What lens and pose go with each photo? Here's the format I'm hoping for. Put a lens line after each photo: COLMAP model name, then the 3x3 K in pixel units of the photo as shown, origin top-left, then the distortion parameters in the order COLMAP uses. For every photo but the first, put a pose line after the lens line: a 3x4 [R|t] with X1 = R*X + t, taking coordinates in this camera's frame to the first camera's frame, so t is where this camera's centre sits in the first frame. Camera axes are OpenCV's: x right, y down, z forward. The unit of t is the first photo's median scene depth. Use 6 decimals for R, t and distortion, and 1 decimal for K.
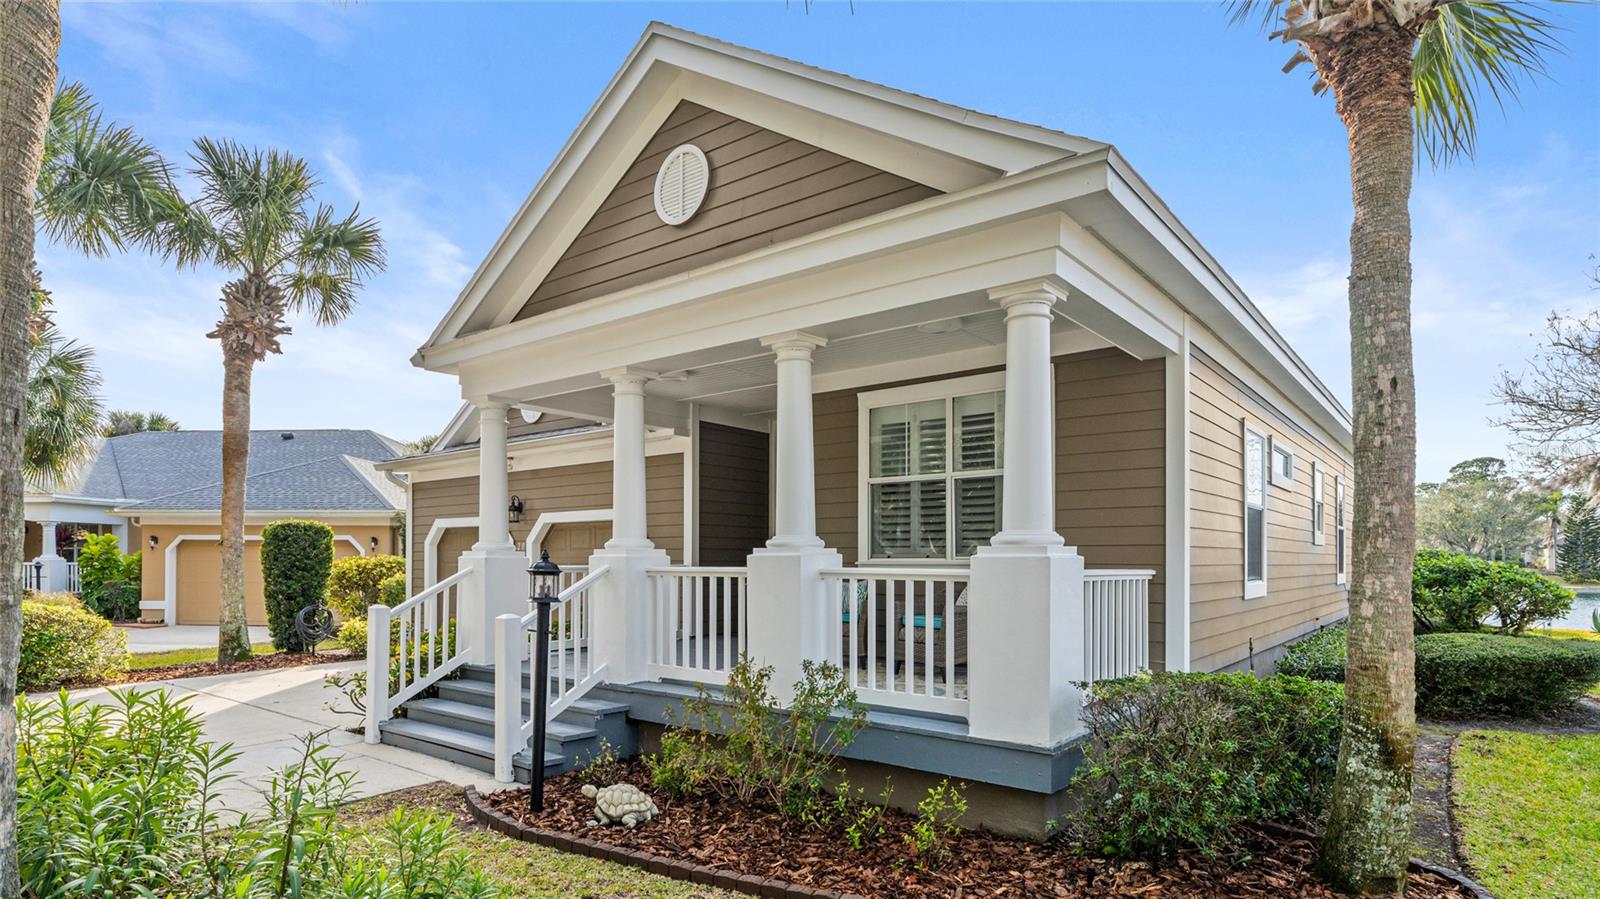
lens RADIAL K [[857.7, 0, 807.2], [0, 857.7, 558.4], [0, 0, 1]] dist [-0.016150, 0.000082]
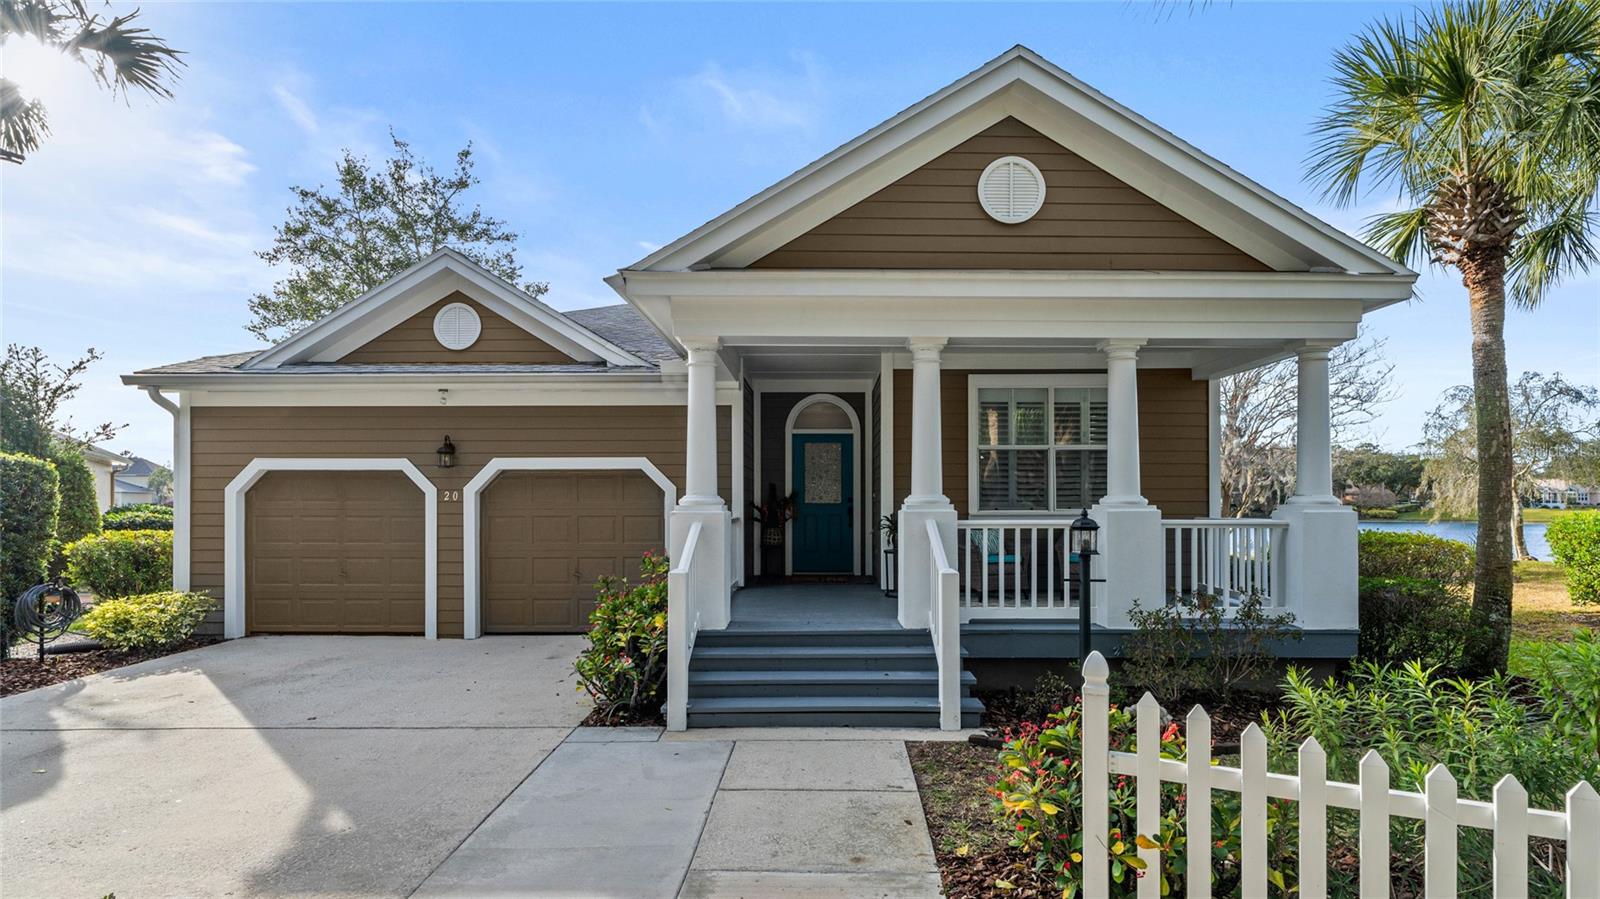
lens RADIAL K [[807.7, 0, 788.5], [0, 807.7, 494.8], [0, 0, 1]] dist [-0.002499, -0.000301]
pose [[0.771964, 0.007917, 0.635617, -0.924974], [-0.000616, 0.999931, -0.011706, -0.010101], [-0.635666, 0.008645, 0.771916, 0.306086]]
